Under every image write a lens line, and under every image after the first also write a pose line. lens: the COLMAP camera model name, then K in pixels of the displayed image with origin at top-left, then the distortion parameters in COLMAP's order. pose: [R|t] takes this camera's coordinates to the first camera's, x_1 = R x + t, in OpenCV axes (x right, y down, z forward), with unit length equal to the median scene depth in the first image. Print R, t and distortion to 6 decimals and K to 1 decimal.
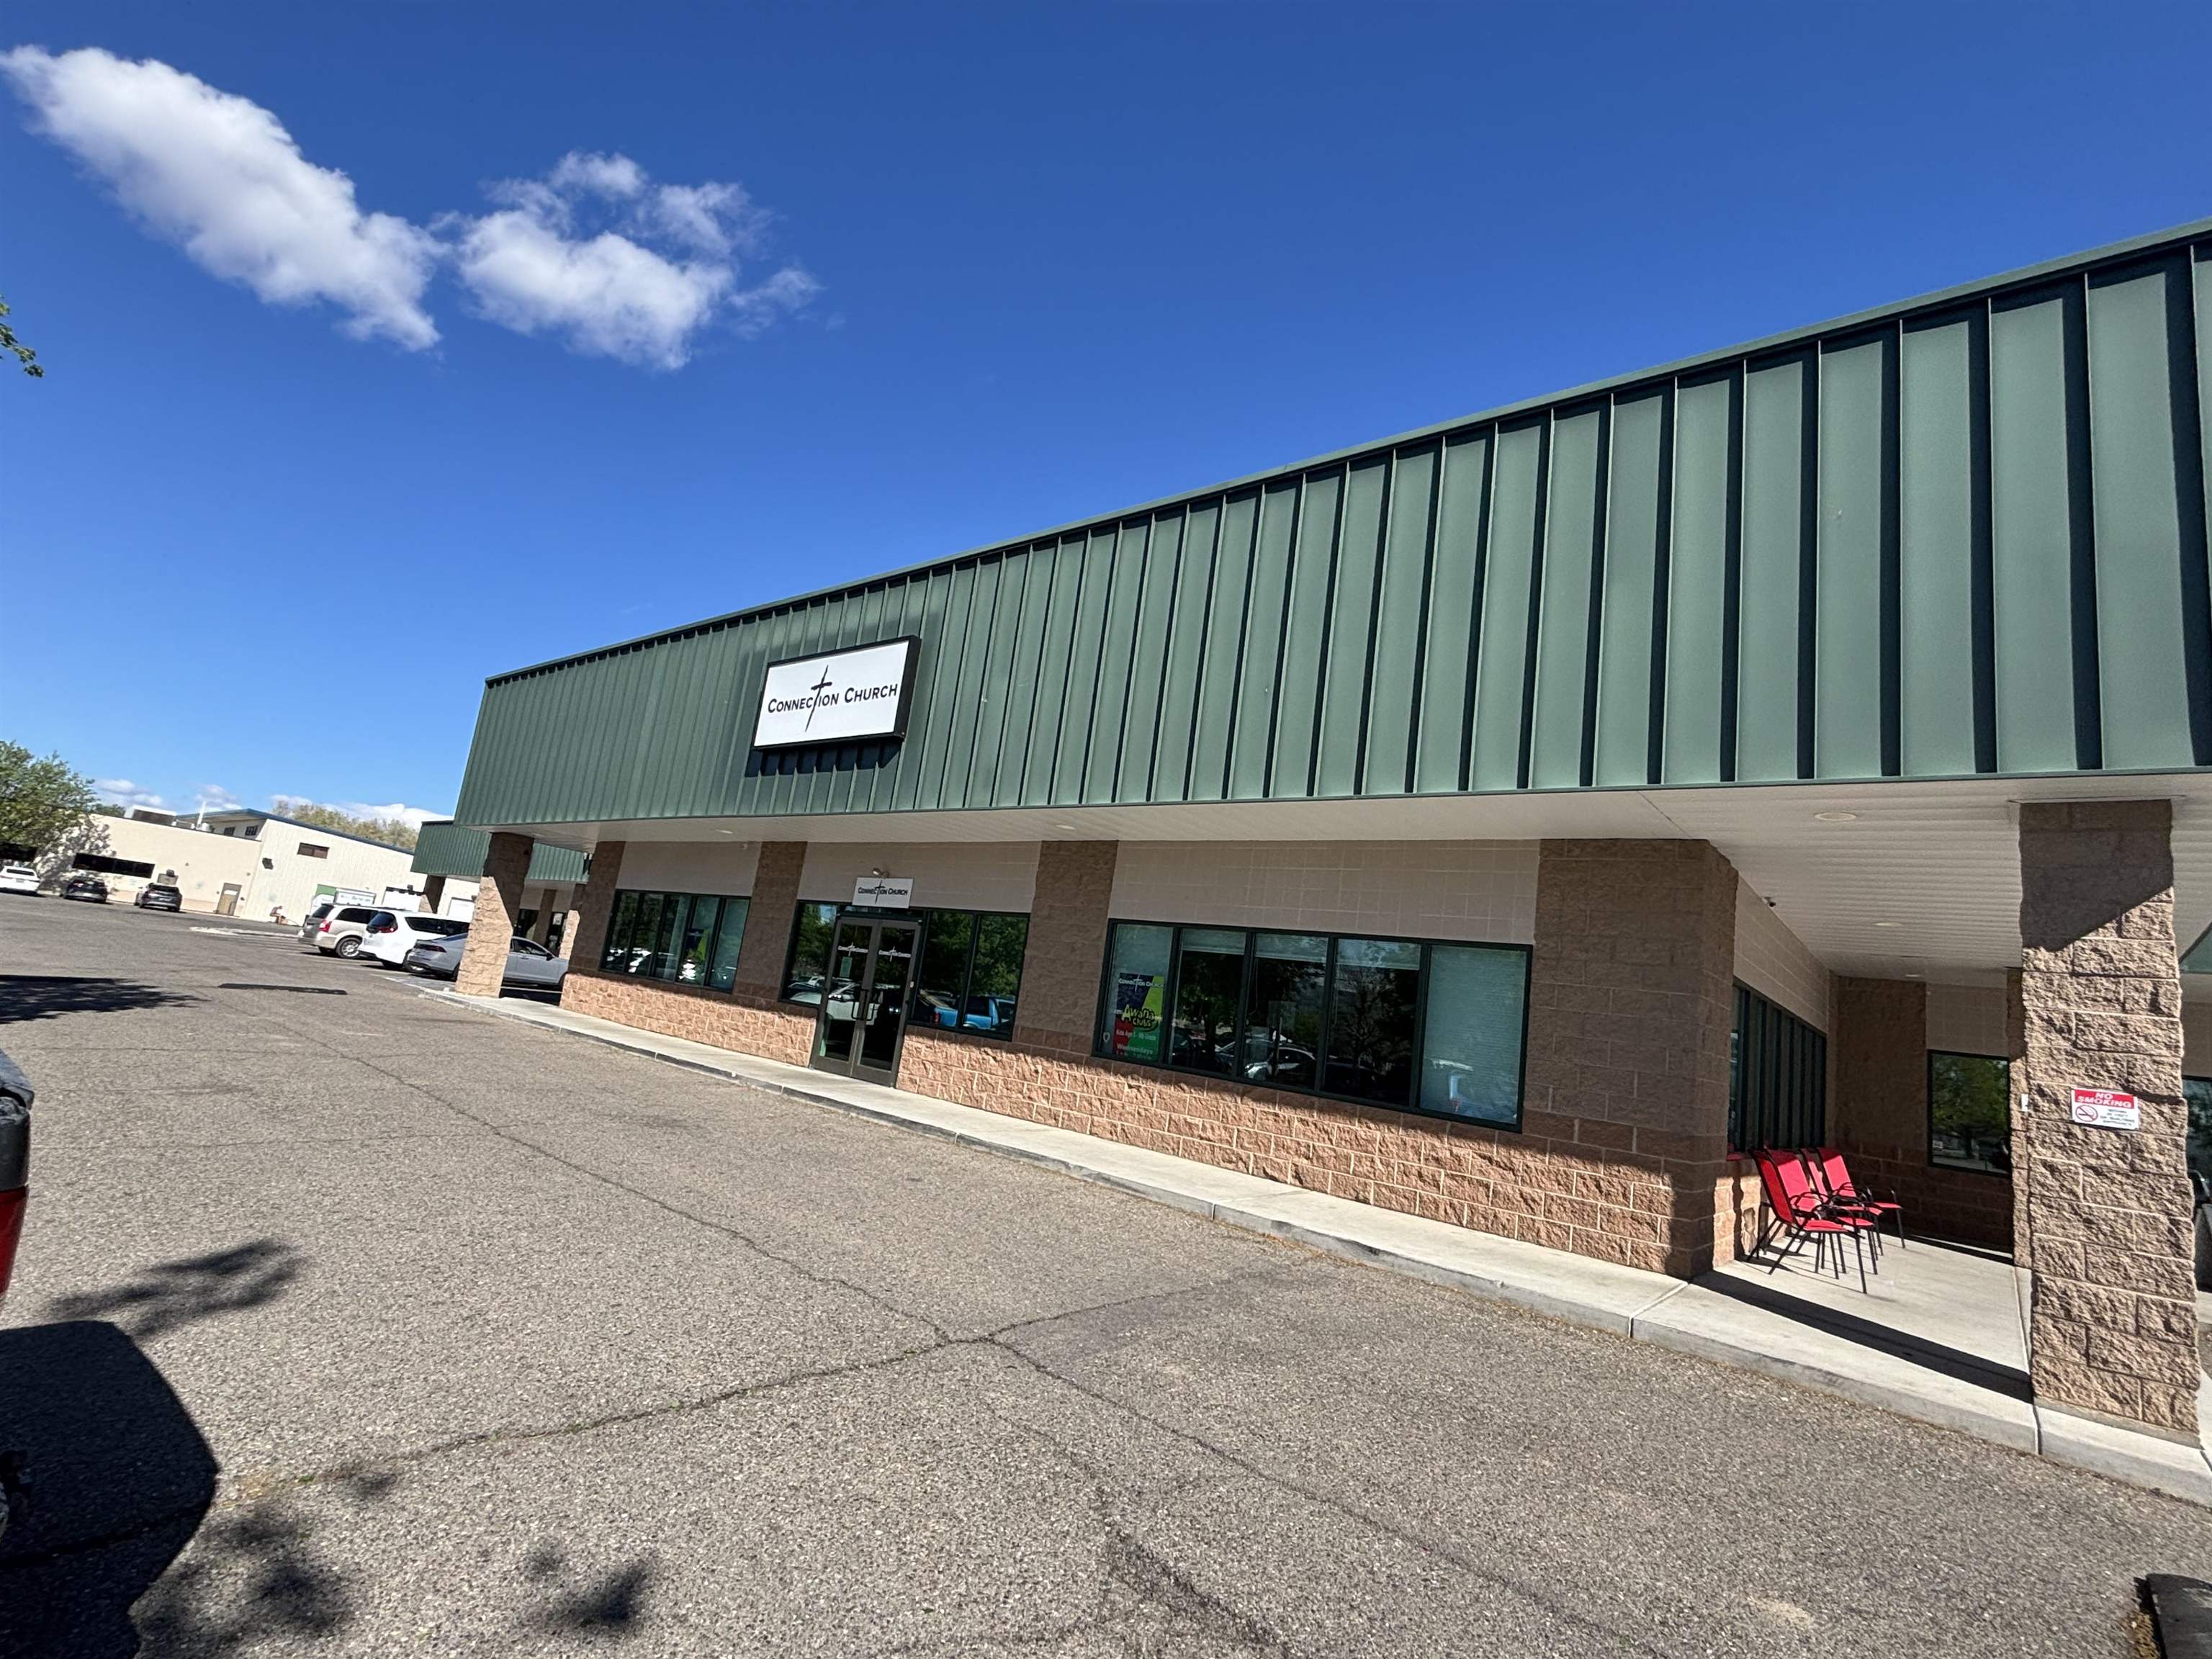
lens RADIAL K [[992.1, 0, 1106.0], [0, 992.1, 829.5], [0, 0, 1]] dist [-0.012890, 0.001138]
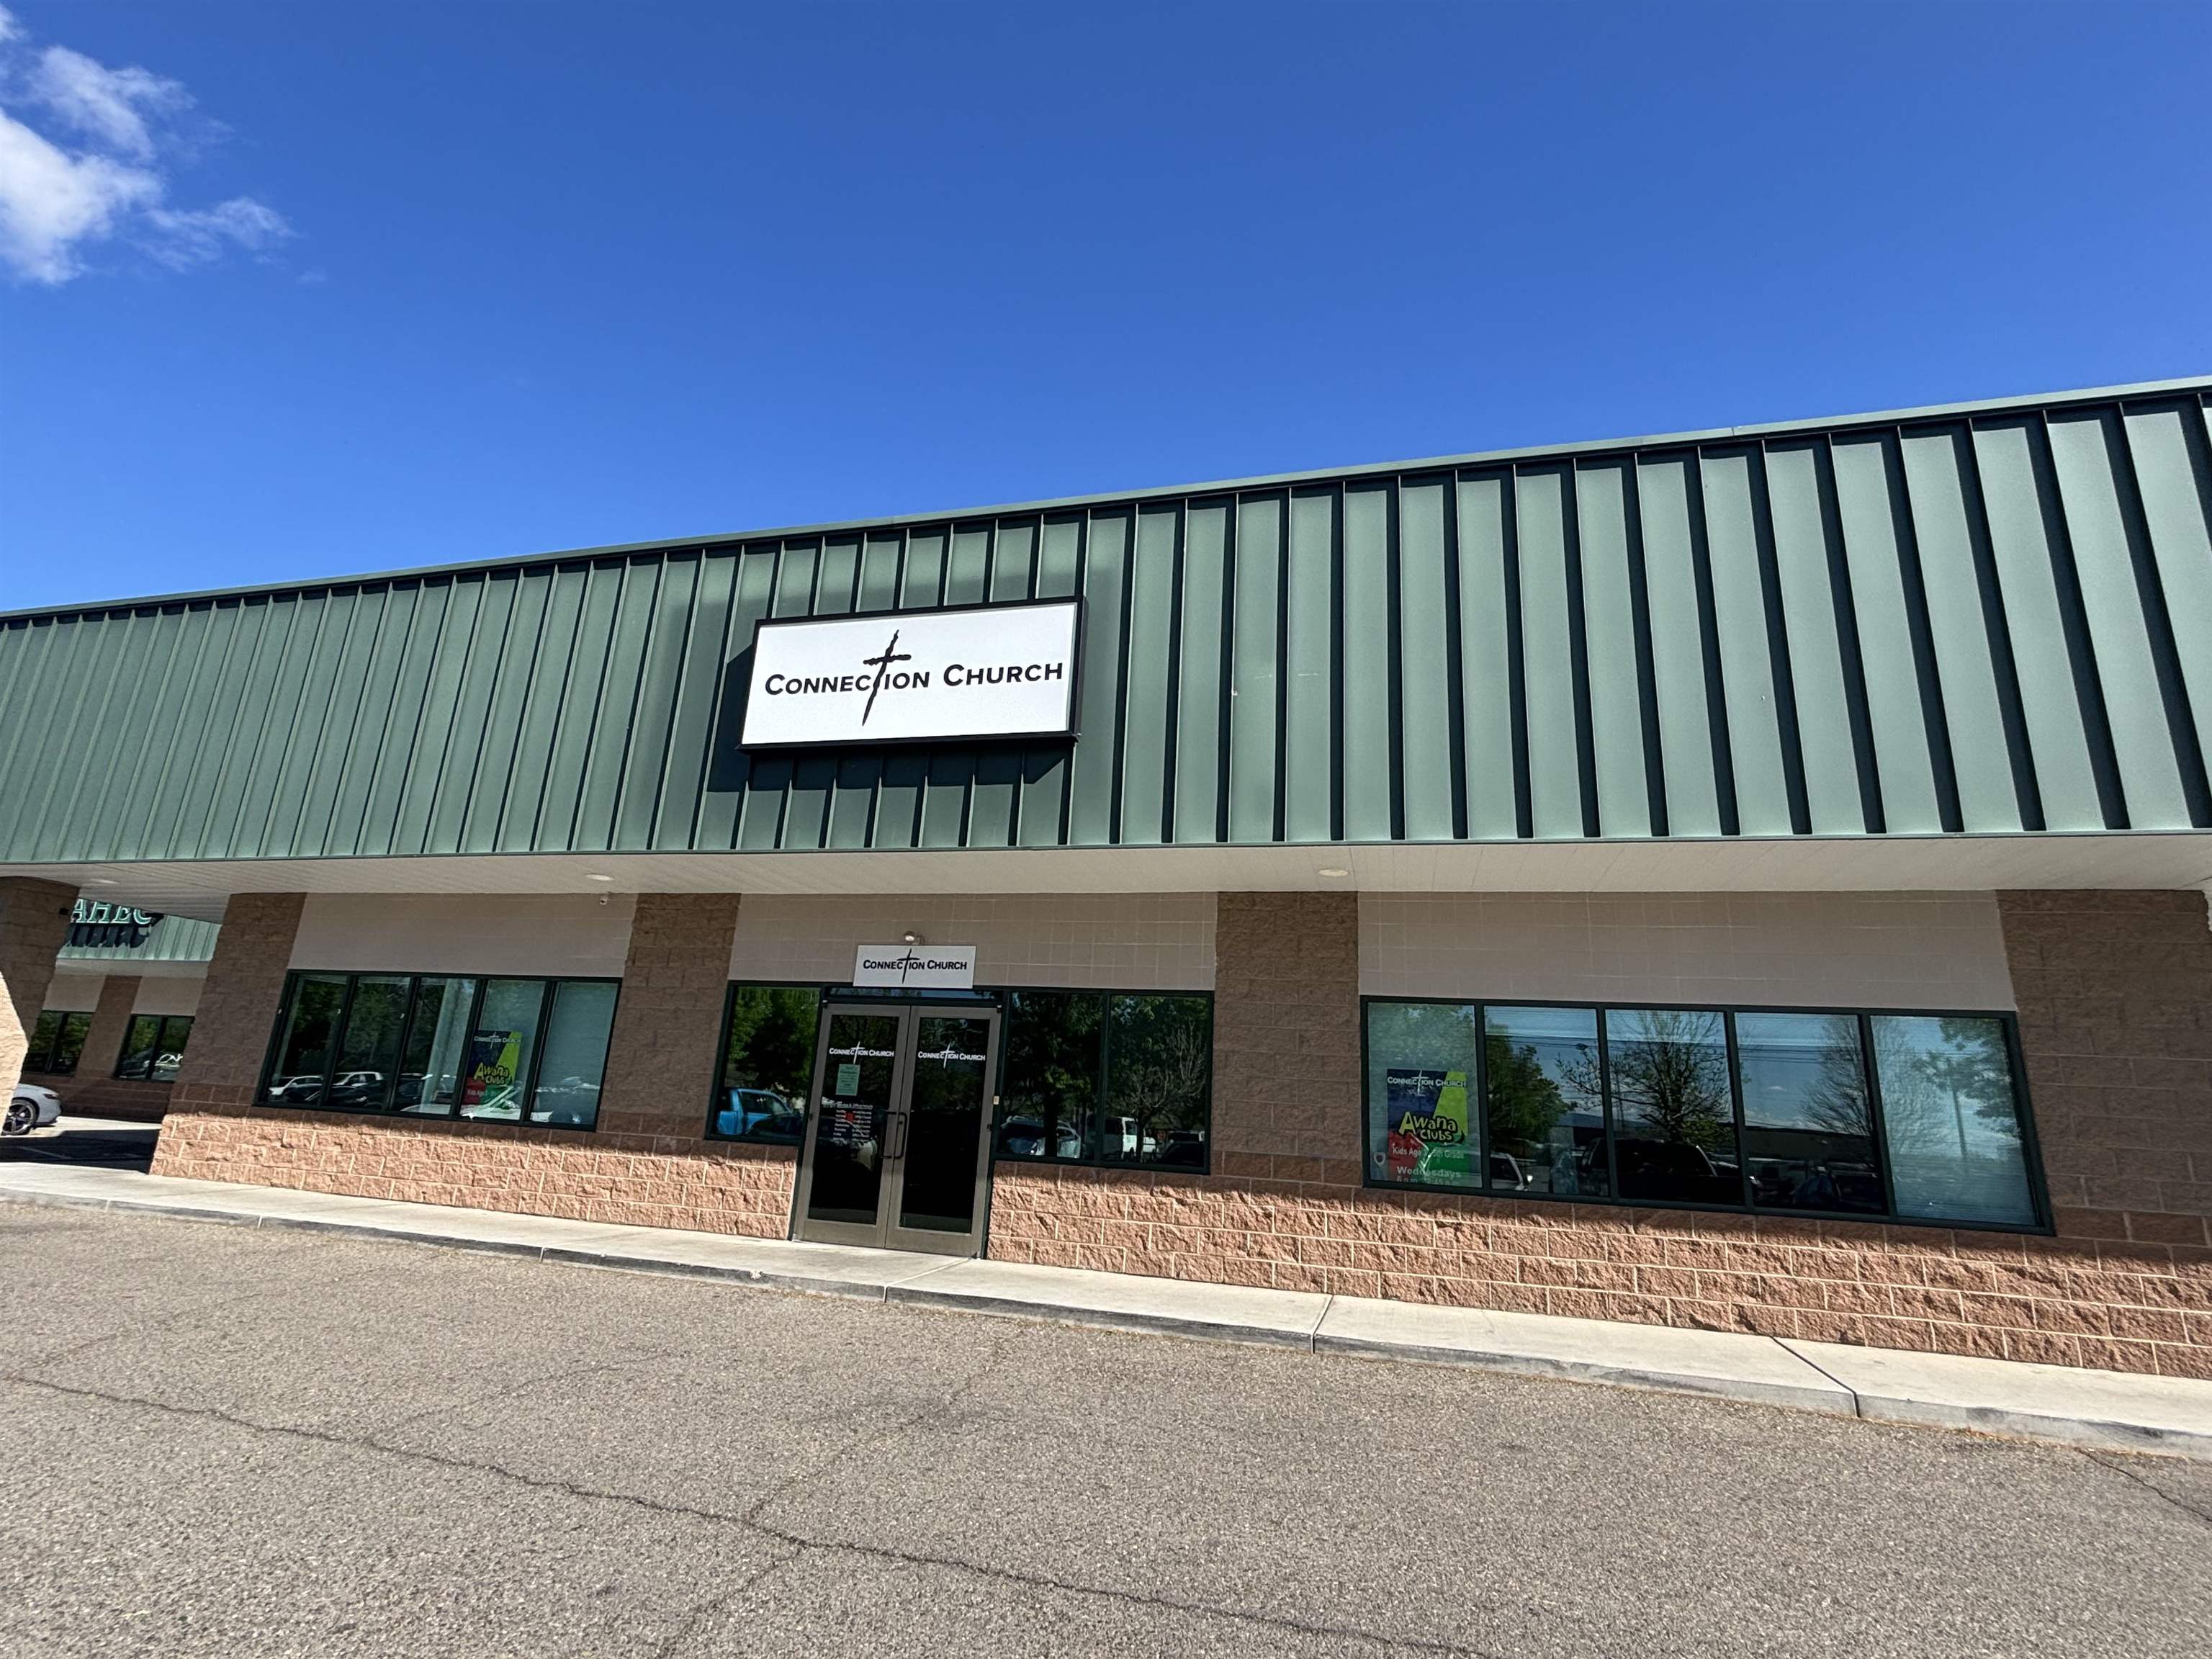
lens RADIAL K [[992.1, 0, 1106.0], [0, 992.1, 829.5], [0, 0, 1]] dist [-0.012890, 0.001138]
pose [[0.913361, 0.026802, 0.406267, -0.448905], [-0.005404, 0.998541, -0.053728, 0.004744], [-0.407114, 0.046878, 0.912173, 0.360562]]
